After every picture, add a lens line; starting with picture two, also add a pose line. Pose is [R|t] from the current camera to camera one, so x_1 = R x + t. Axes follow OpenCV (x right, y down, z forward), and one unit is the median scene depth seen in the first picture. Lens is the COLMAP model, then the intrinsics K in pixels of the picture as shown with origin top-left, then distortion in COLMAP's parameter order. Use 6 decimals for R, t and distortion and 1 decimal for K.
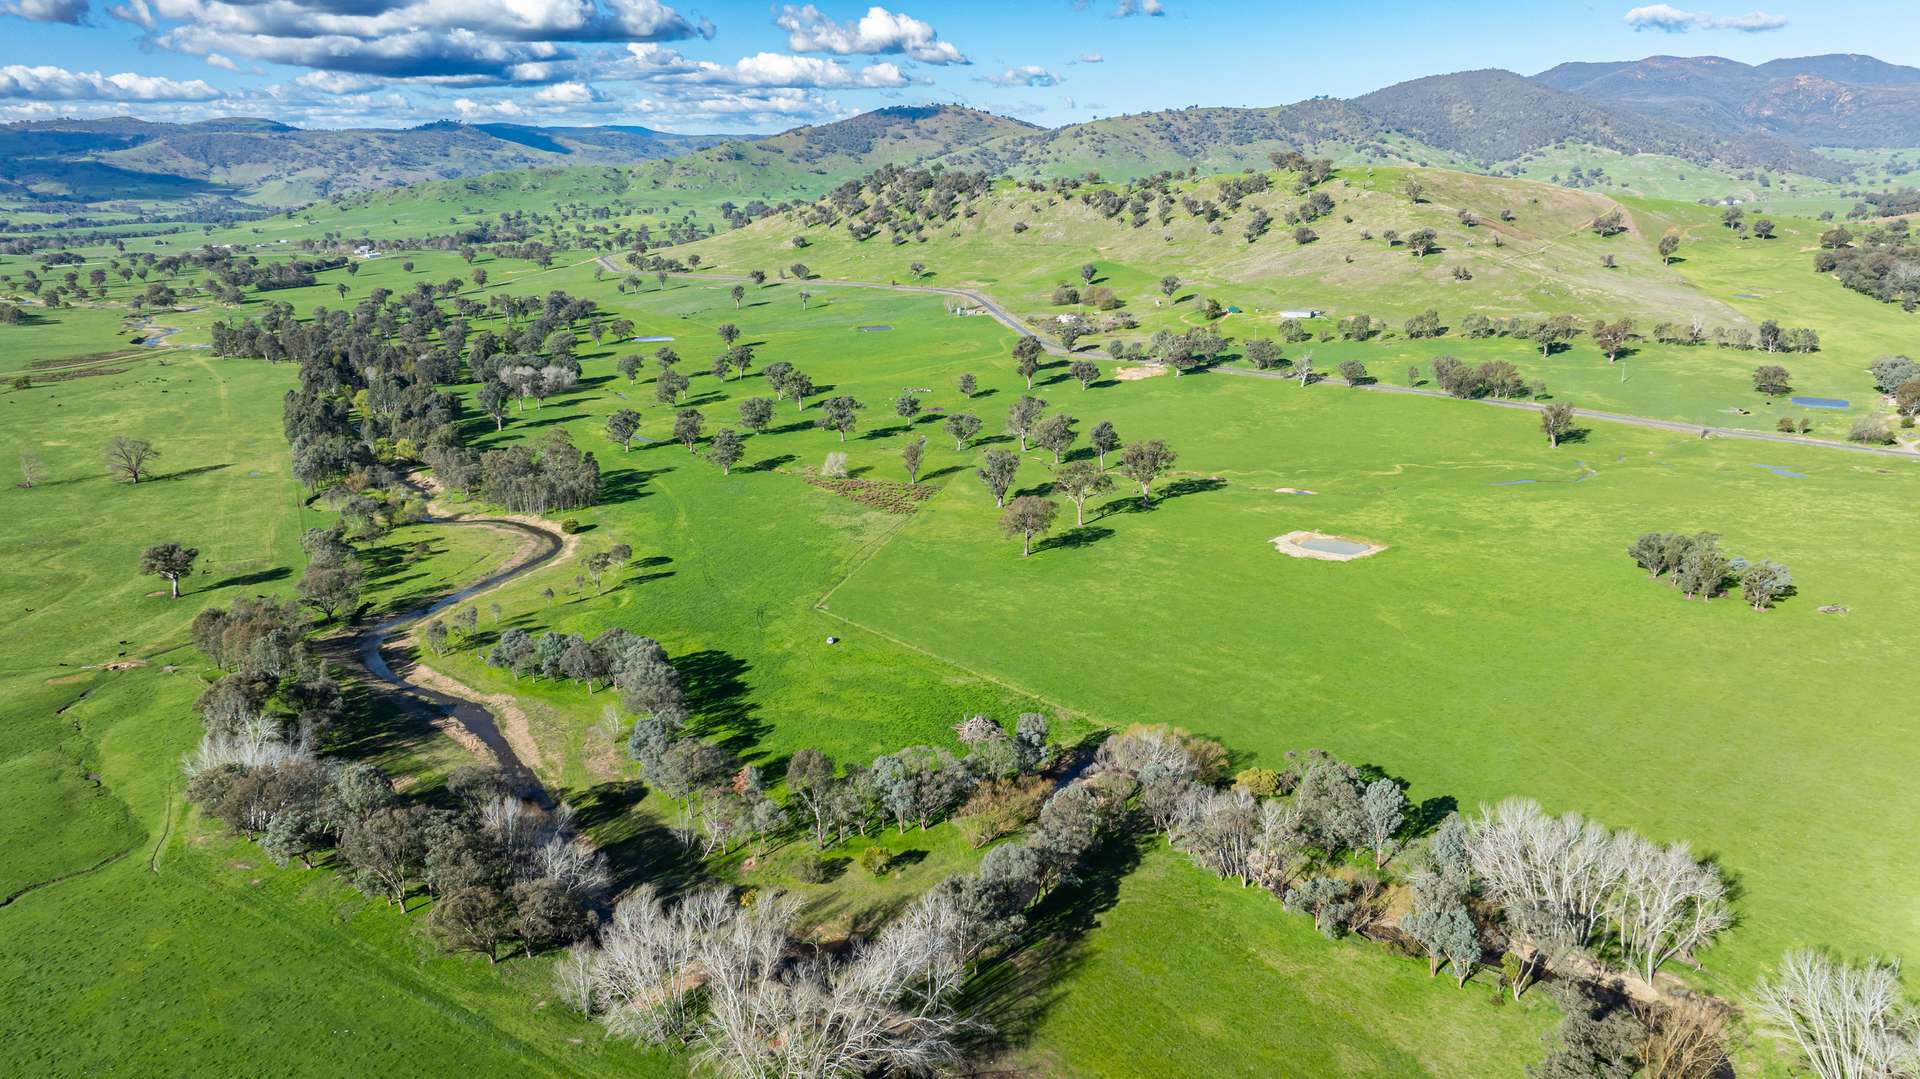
lens RADIAL K [[1365.7, 0, 951.2], [0, 1365.7, 530.0], [0, 0, 1]] dist [-0.032624, 0.023037]
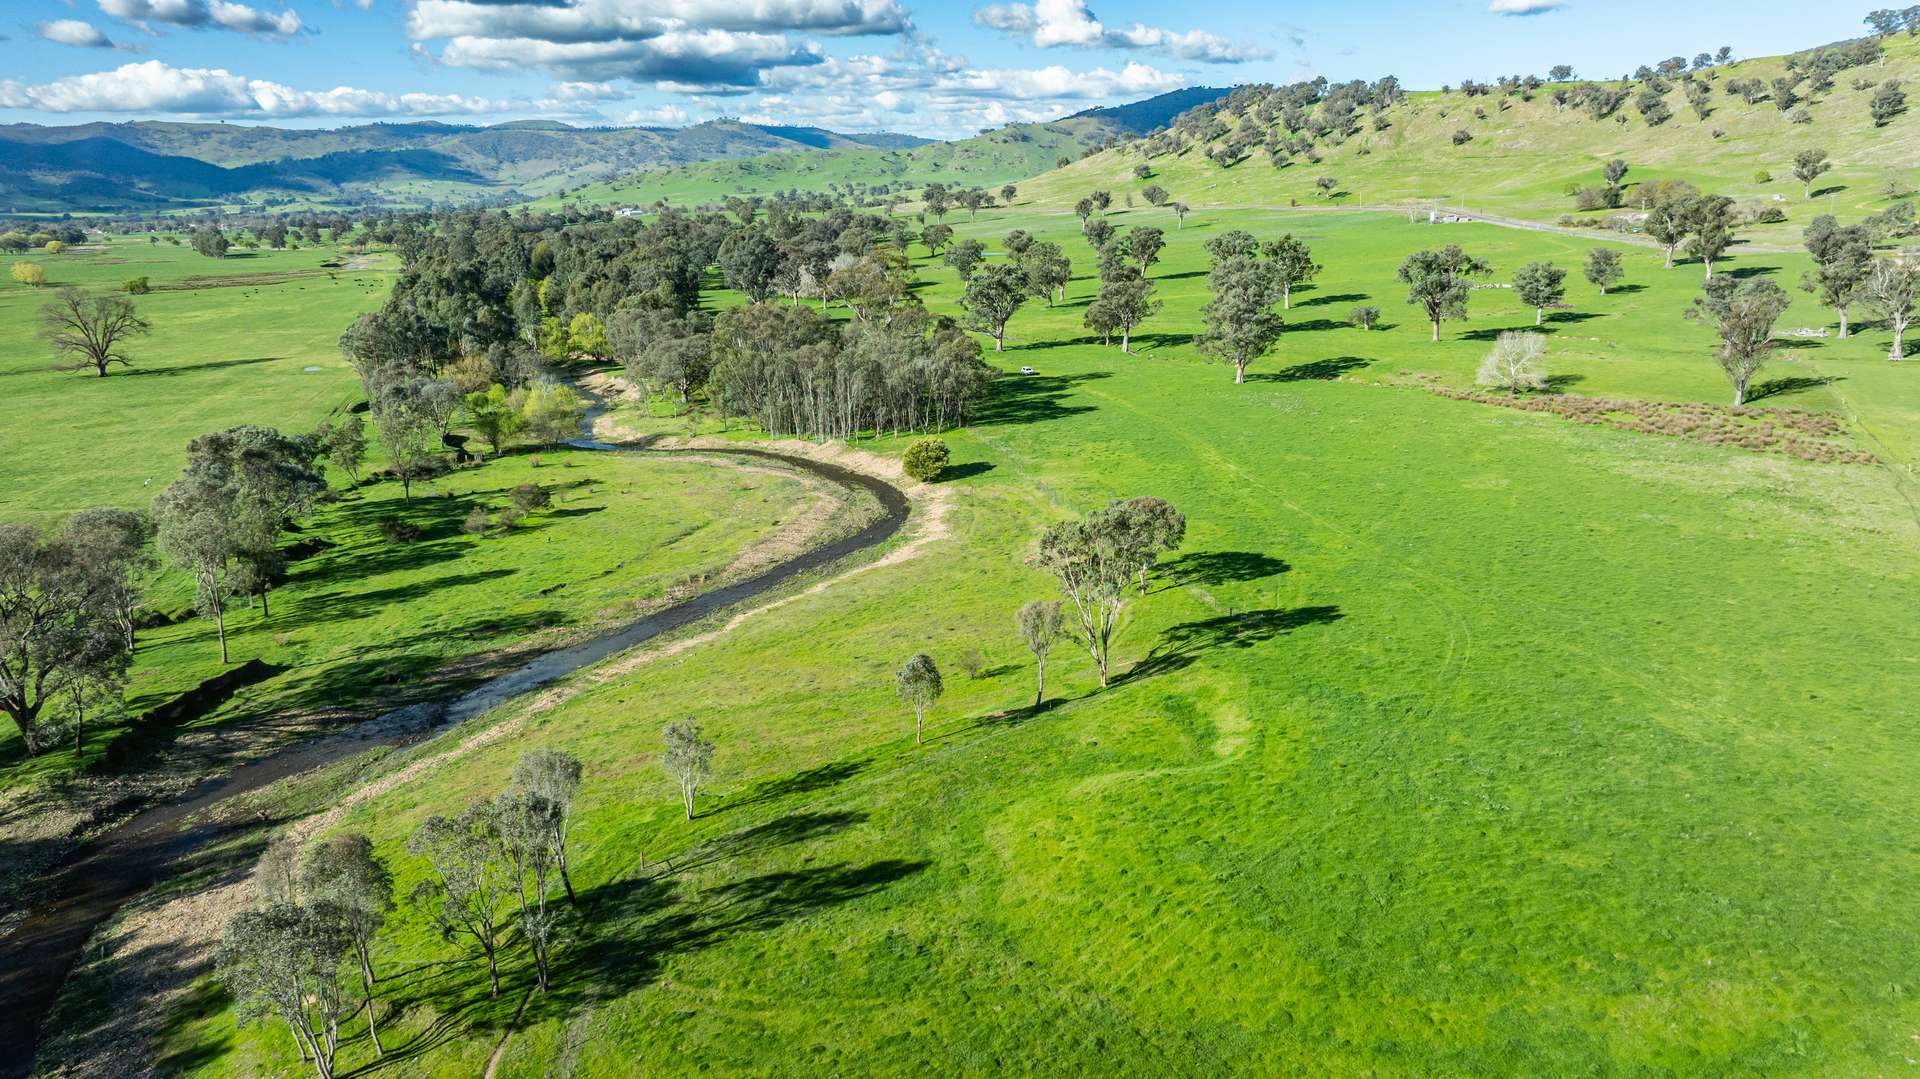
lens RADIAL K [[1365.7, 0, 962.4], [0, 1365.7, 546.2], [0, 0, 1]] dist [-0.032624, 0.023037]
pose [[0.984203, 0.044451, -0.171374, -0.169834], [-0.044882, 0.998991, 0.001361, 0.015921], [0.171262, 0.006352, 0.985205, 0.525541]]
